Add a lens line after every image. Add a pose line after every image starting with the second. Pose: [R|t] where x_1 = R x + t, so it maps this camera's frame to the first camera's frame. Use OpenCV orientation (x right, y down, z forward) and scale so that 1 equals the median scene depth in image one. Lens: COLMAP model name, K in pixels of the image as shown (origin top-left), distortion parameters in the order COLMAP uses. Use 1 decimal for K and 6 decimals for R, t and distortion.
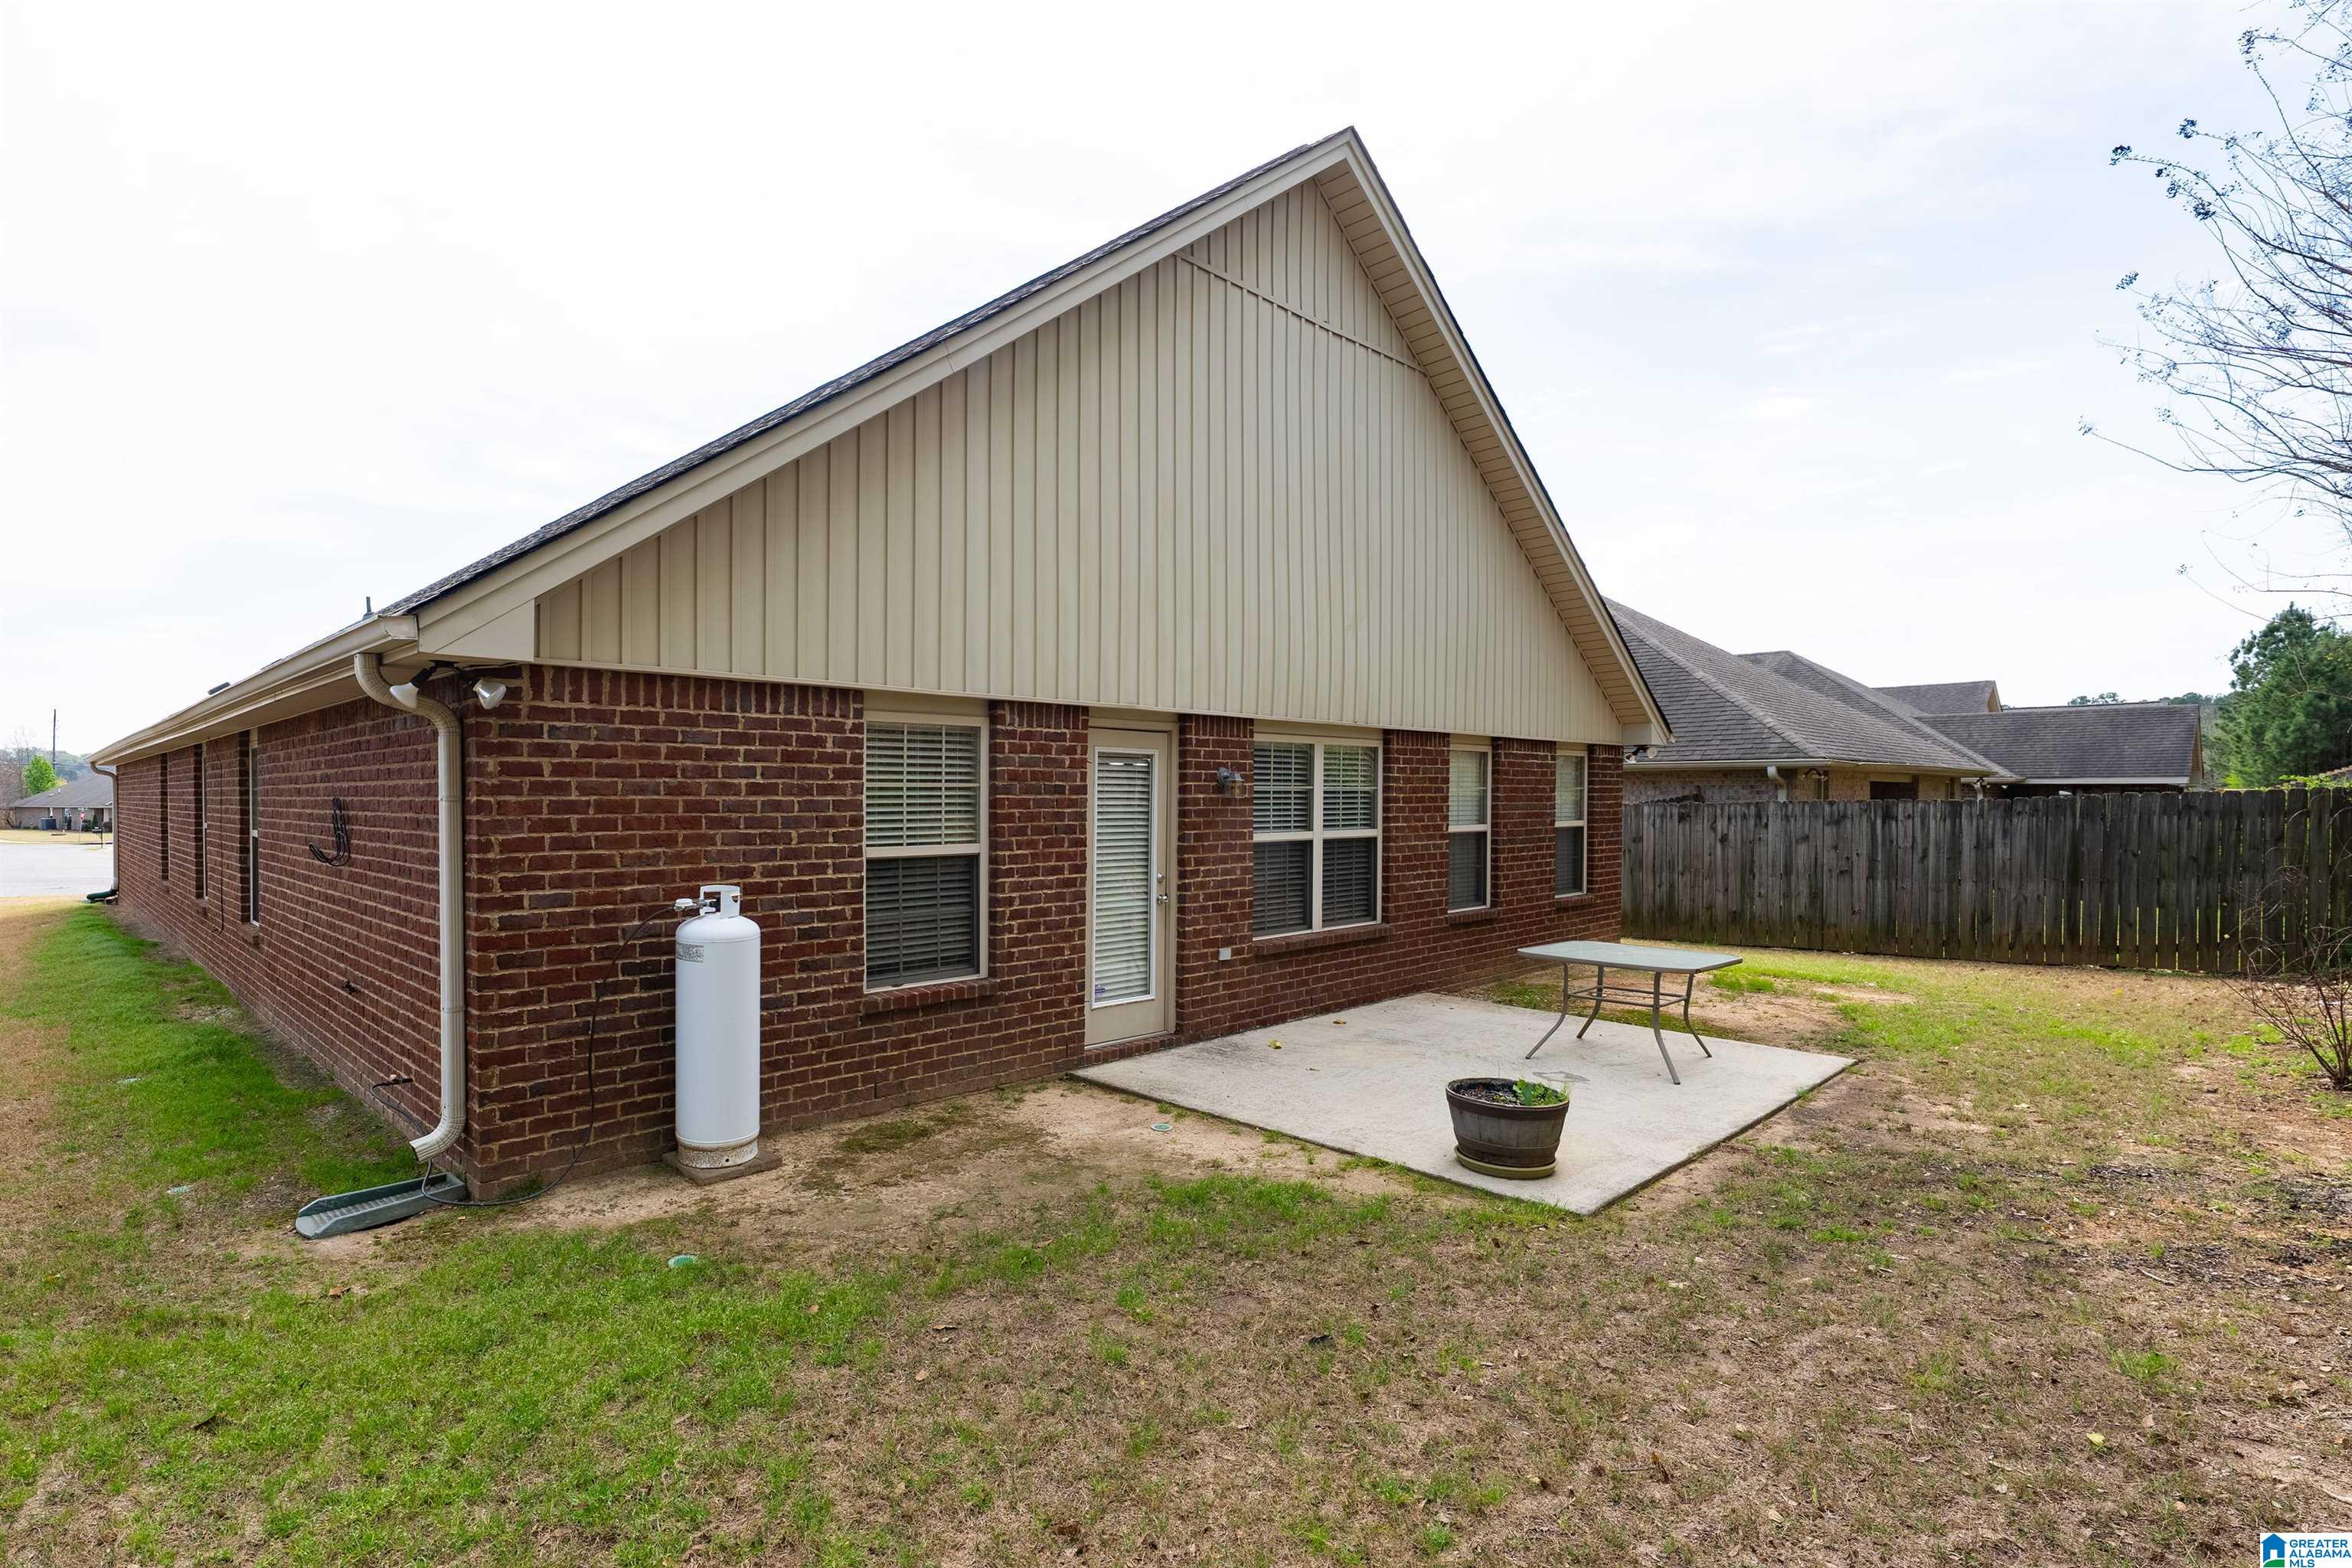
lens RADIAL K [[1148.2, 0, 1155.3], [0, 1148.2, 782.3], [0, 0, 1]] dist [0.000894, -0.000068]
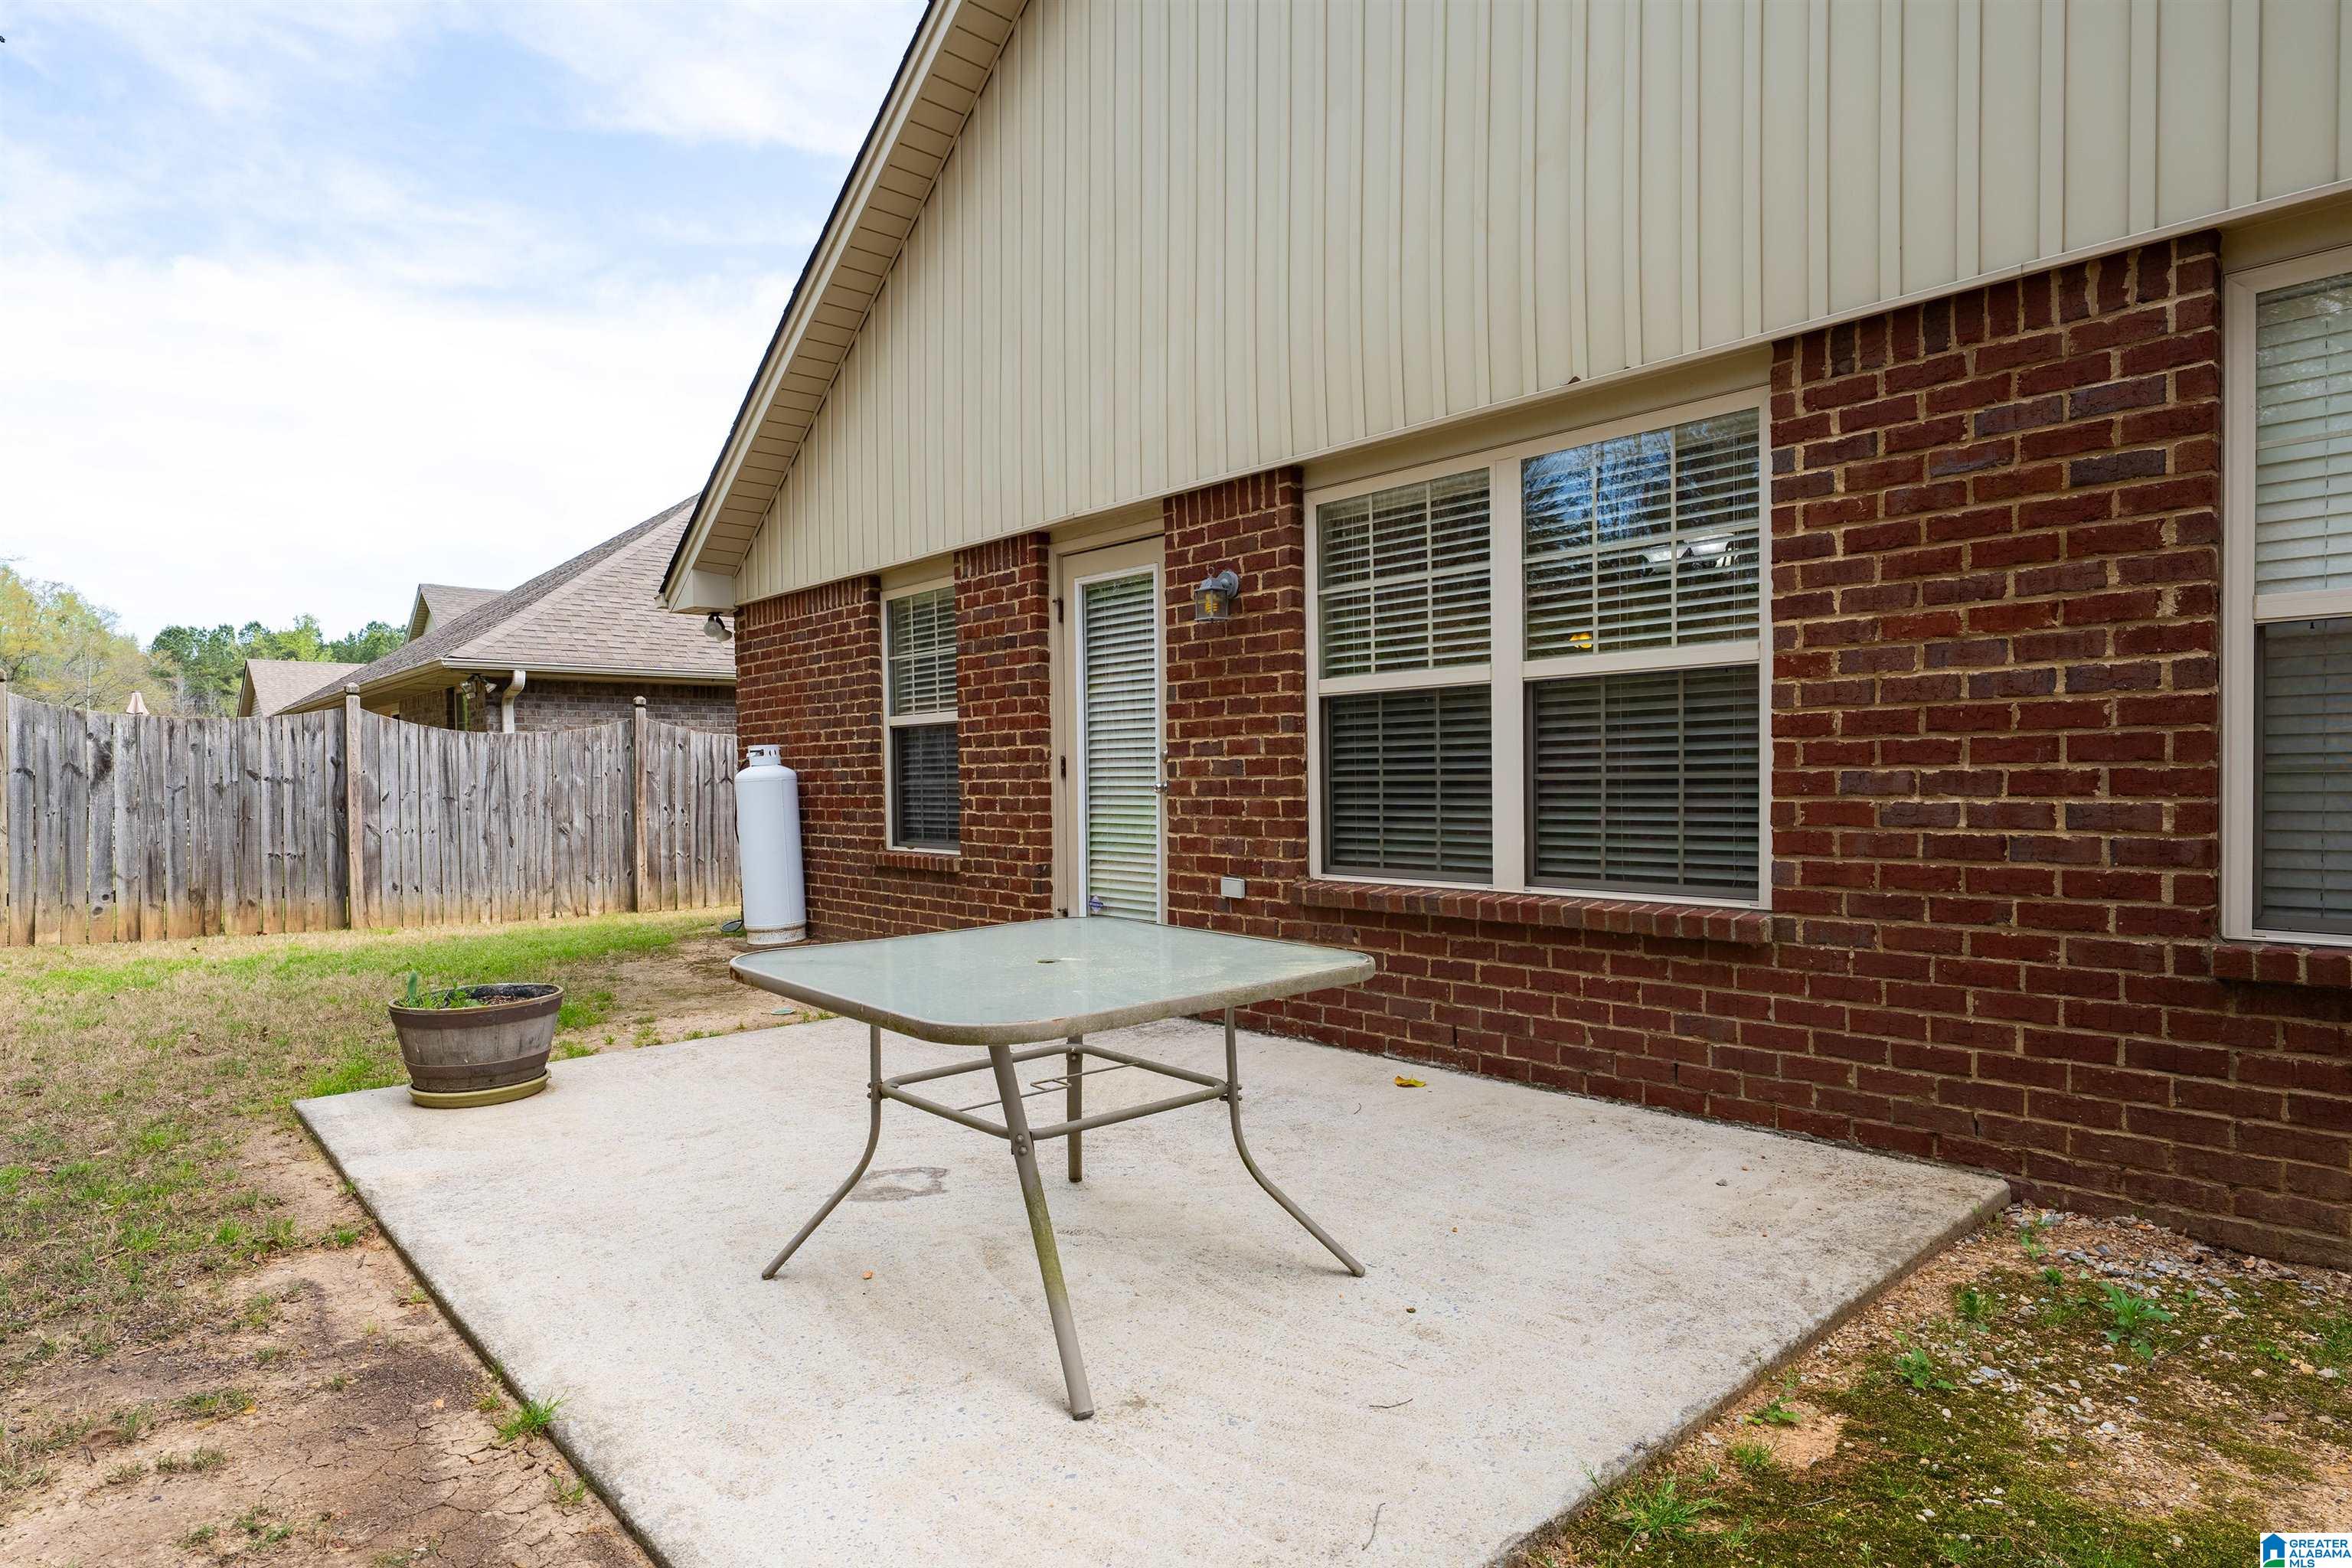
lens RADIAL K [[1449.6, 0, 1170.6], [0, 1449.6, 803.9], [0, 0, 1]] dist [-0.003559, 0.000387]
pose [[-0.128505, 0.005294, -0.991695, 0.813351], [0.019109, 0.999813, 0.002861, 0.106067], [0.991525, -0.018583, -0.128582, 1.085847]]
